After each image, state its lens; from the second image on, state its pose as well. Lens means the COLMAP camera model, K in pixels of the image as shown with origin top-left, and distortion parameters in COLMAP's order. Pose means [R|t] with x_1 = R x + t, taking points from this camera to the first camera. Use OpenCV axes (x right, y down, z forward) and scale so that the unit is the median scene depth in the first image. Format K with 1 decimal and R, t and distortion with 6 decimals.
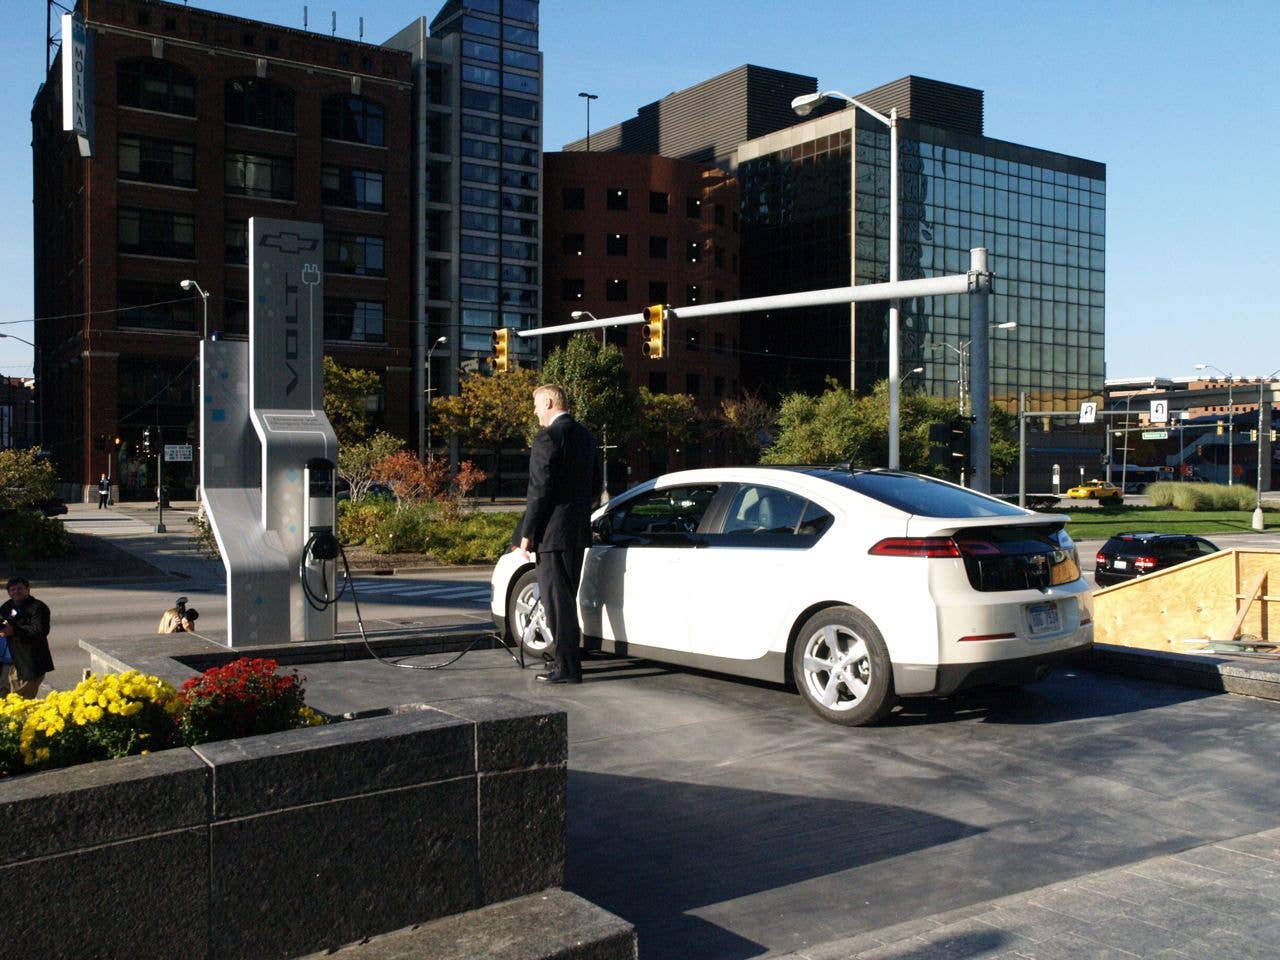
lens RADIAL K [[1310.6, 0, 633.4], [0, 1310.6, 480.1], [0, 0, 1]] dist [-0.054795, 0.198014]
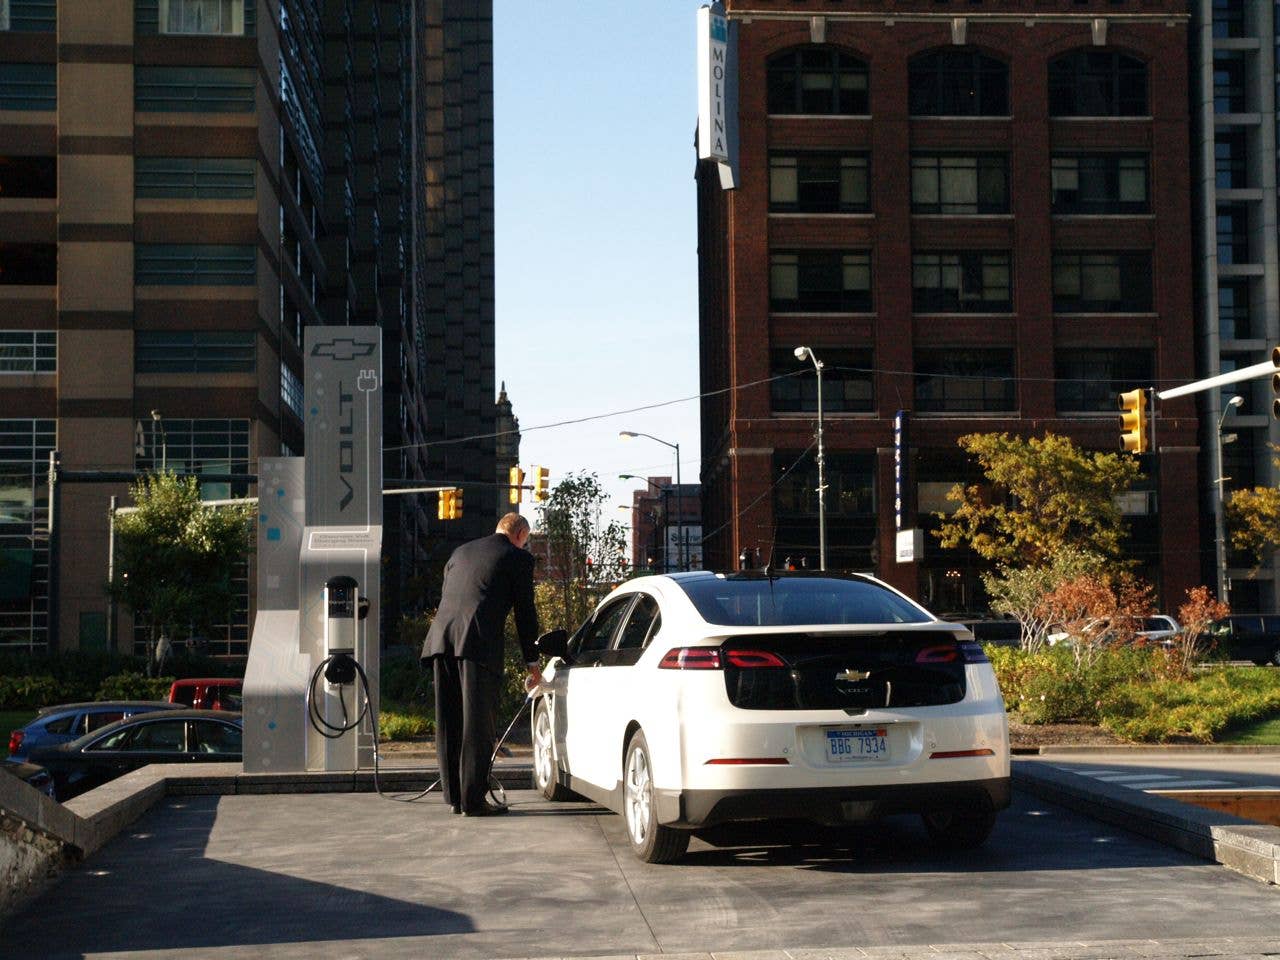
lens RADIAL K [[2072.4, 0, 640.0], [0, 2072.4, 480.0], [0, 0, 1]] dist [0.060694, 0.248814]
pose [[0.862029, -0.045429, -0.504820, 0.185367], [0.009460, 0.997244, -0.073588, 0.006854], [0.506771, 0.058659, 0.860083, -0.048903]]
